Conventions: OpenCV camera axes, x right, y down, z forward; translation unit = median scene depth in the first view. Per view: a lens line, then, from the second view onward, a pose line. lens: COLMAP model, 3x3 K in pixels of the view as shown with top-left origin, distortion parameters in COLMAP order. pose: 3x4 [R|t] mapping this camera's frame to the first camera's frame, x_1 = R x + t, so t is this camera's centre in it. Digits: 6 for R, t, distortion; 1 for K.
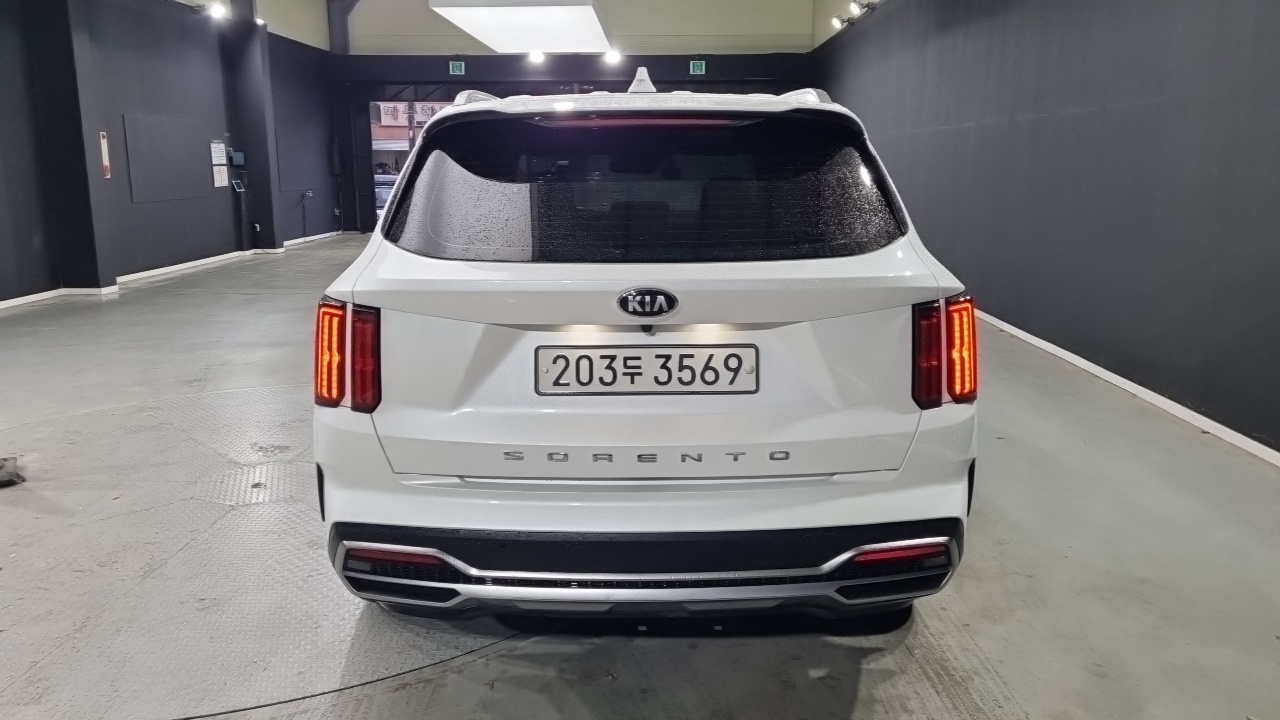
lens RADIAL K [[984.1, 0, 653.4], [0, 984.1, 356.7], [0, 0, 1]] dist [0.017413, 0.007449]
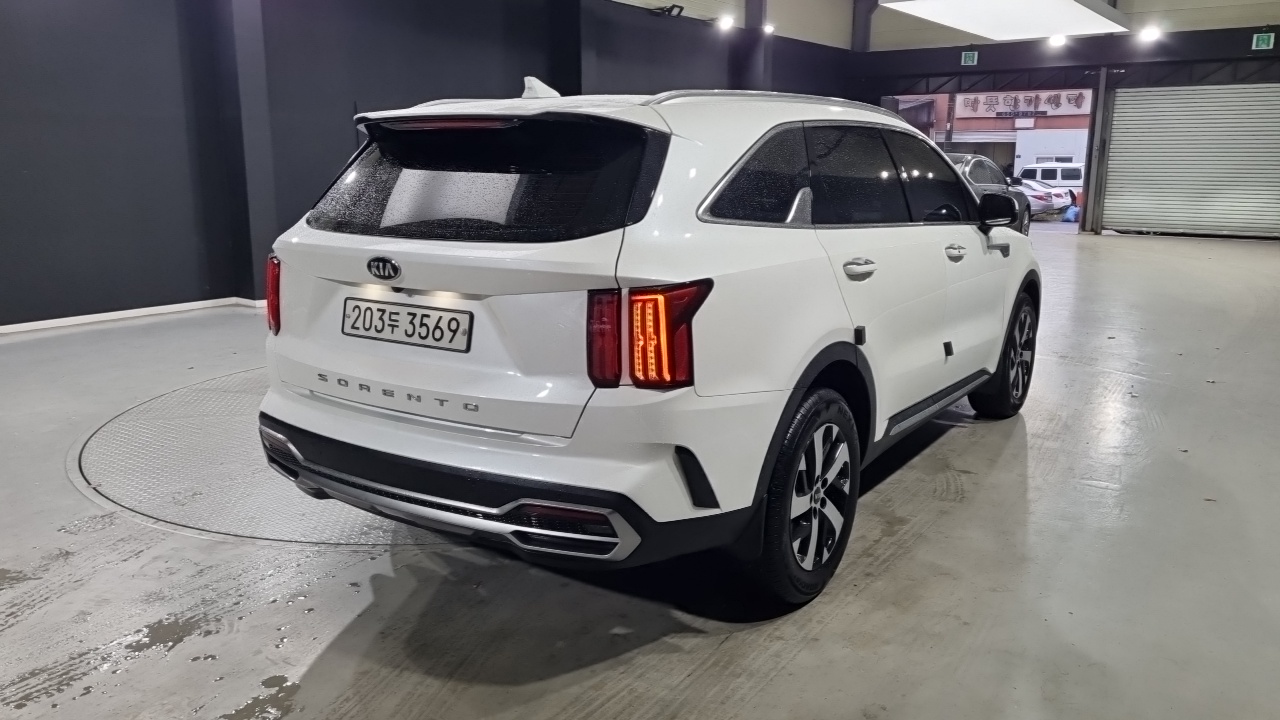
lens RADIAL K [[984.1, 0, 630.5], [0, 984.1, 361.6], [0, 0, 1]] dist [0.017413, 0.007449]
pose [[0.825824, 0.122115, -0.550548, 0.848153], [-0.115447, 0.992206, 0.046905, -0.028202], [0.551985, 0.024824, 0.833484, 0.110012]]
